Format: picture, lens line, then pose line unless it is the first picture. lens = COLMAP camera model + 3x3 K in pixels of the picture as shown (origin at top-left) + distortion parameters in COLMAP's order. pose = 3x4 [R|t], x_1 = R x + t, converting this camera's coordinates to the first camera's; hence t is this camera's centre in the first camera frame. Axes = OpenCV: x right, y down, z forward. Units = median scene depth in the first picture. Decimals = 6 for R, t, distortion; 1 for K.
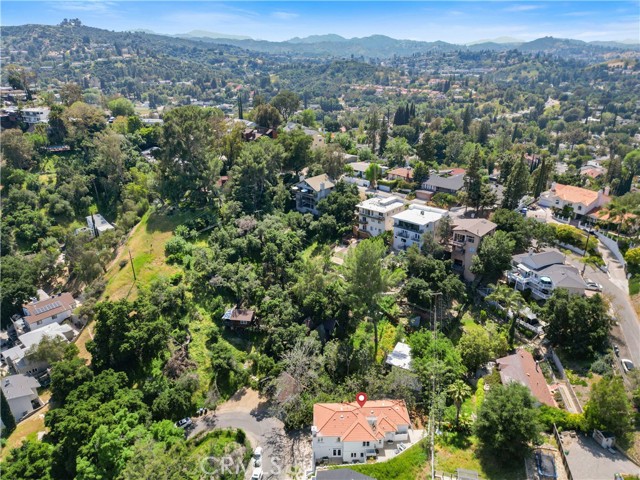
lens RADIAL K [[452.2, 0, 317.5], [0, 452.2, 240.2], [0, 0, 1]] dist [0.057100, -0.052754]
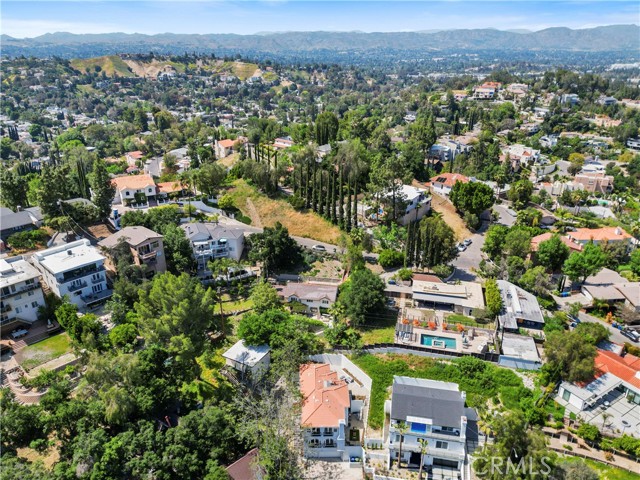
lens RADIAL K [[452.2, 0, 326.6], [0, 452.2, 246.6], [0, 0, 1]] dist [0.057100, -0.052754]
pose [[-0.021137, -0.388656, 0.921140, -0.489539], [0.375867, 0.850667, 0.367546, -0.188770], [-0.926432, 0.353995, 0.128103, 0.472442]]
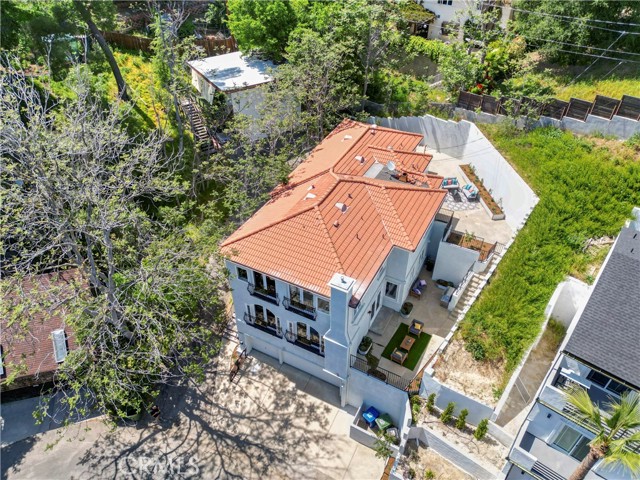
lens RADIAL K [[452.2, 0, 320.6], [0, 452.2, 238.7], [0, 0, 1]] dist [0.057100, -0.052754]
pose [[0.466000, -0.548037, 0.694622, -0.107004], [0.334989, 0.835913, 0.434778, 0.174168], [-0.818918, 0.030084, 0.573121, 0.536438]]
